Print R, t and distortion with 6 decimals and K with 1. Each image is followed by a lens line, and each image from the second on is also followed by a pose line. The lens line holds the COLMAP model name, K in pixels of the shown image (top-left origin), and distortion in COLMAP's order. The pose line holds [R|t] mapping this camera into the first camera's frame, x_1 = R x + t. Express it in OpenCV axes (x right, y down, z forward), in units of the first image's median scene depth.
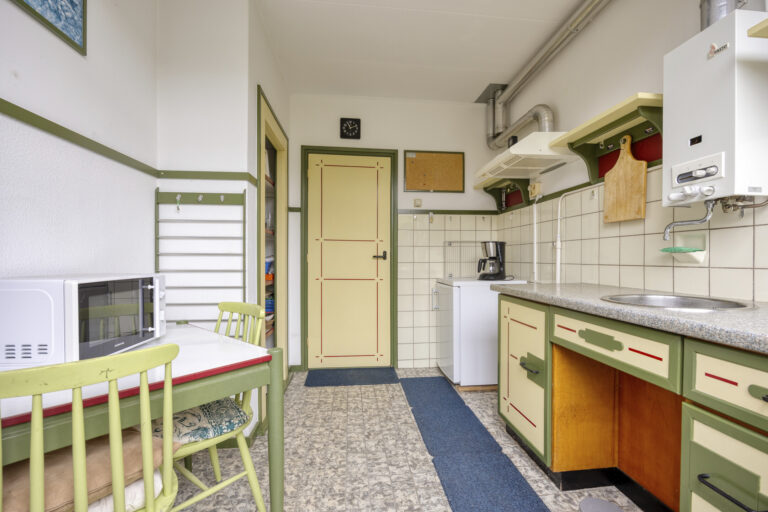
lens RADIAL K [[340.6, 0, 384.7], [0, 340.6, 257.3], [0, 0, 1]] dist [-0.012738, -0.000379]
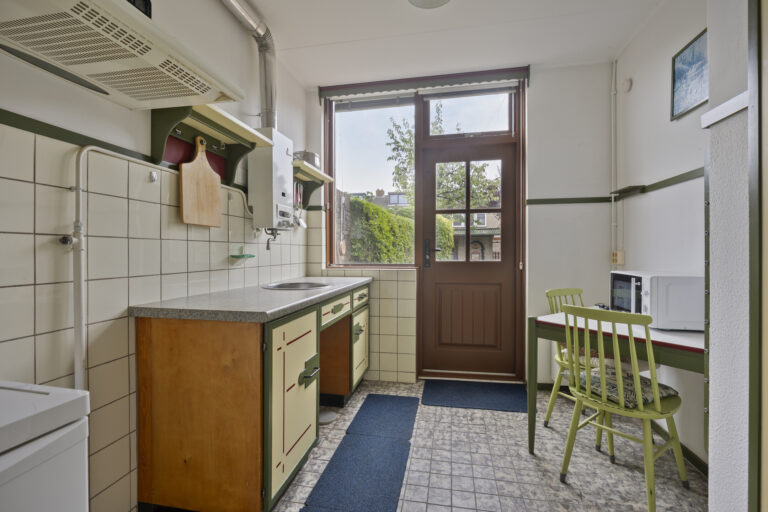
lens RADIAL K [[340.6, 0, 386.6], [0, 340.6, 256.2], [0, 0, 1]] dist [-0.012738, -0.000379]
pose [[-0.961627, 0.001260, 0.274357, -0.062647], [0.003270, 0.999971, 0.006871, -0.025106], [-0.274341, 0.007504, -0.961603, 1.831833]]
